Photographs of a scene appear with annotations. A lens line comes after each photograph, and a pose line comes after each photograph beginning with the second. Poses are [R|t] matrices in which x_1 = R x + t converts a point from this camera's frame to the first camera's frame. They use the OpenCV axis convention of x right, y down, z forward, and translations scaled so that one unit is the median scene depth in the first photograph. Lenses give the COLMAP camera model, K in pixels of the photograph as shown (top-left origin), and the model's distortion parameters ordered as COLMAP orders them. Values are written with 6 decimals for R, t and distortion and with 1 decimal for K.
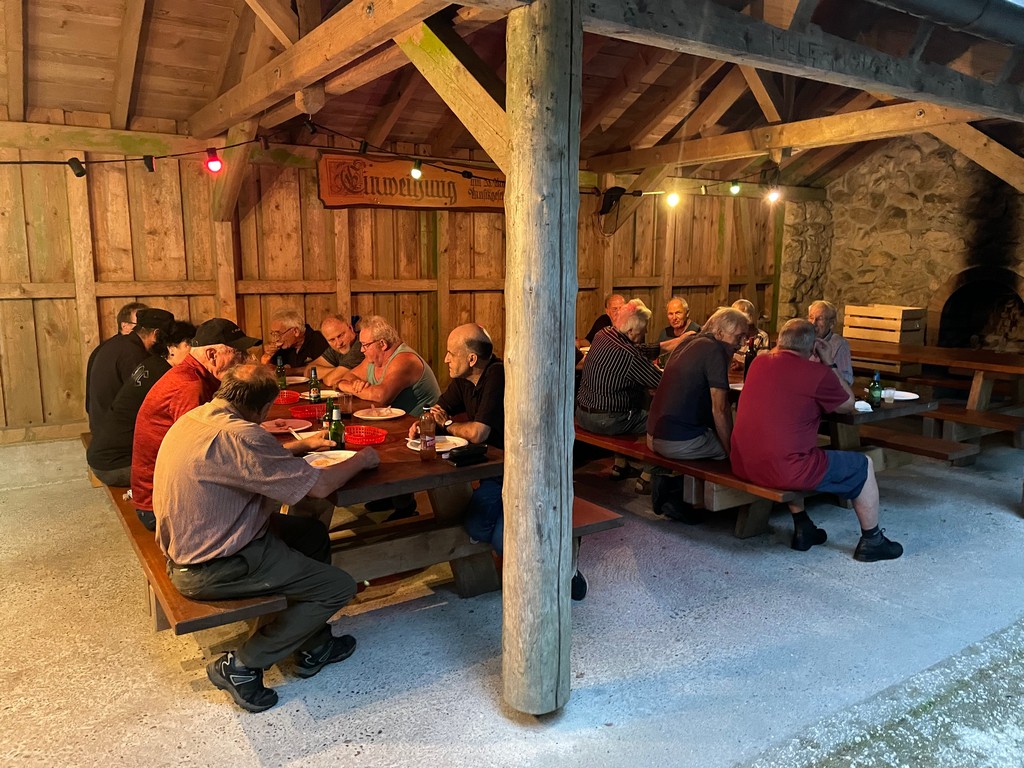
lens RADIAL K [[746.1, 0, 512.0], [0, 746.1, 384.0], [0, 0, 1]] dist [0.098779, -0.131923]
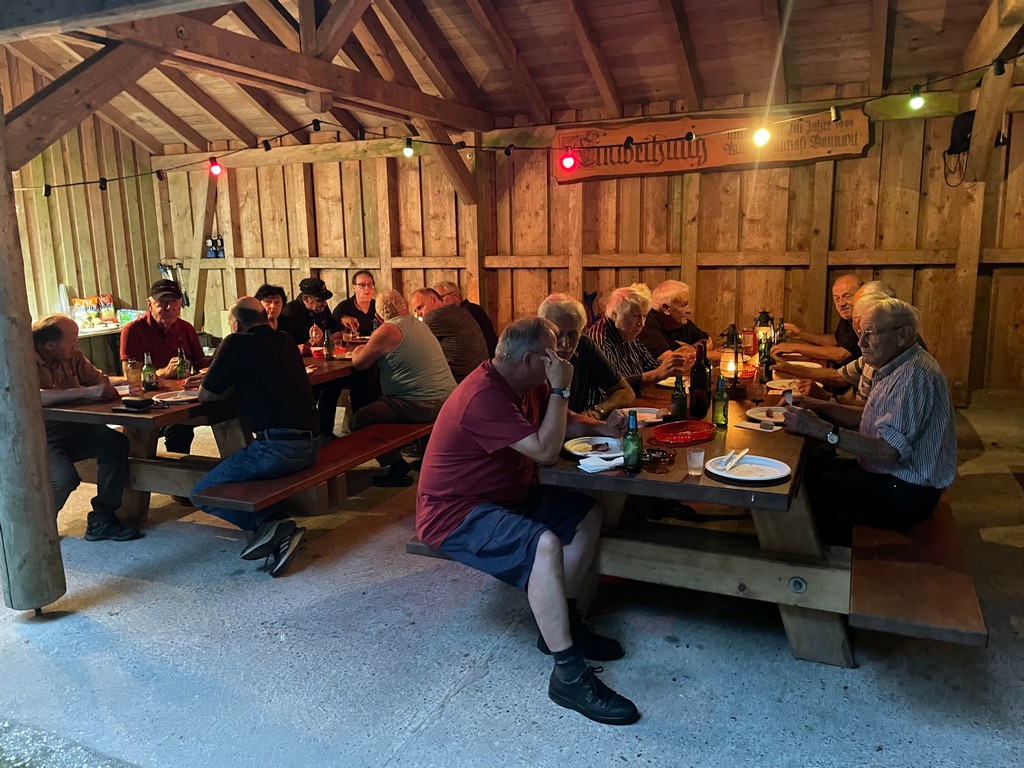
lens RADIAL K [[746.1, 0, 512.0], [0, 746.1, 384.0], [0, 0, 1]] dist [0.098779, -0.131923]
pose [[0.568971, 0.141572, -0.810080, 0.572774], [-0.111725, 0.989244, 0.094413, -0.053880], [0.814733, 0.036788, 0.578668, 0.364831]]
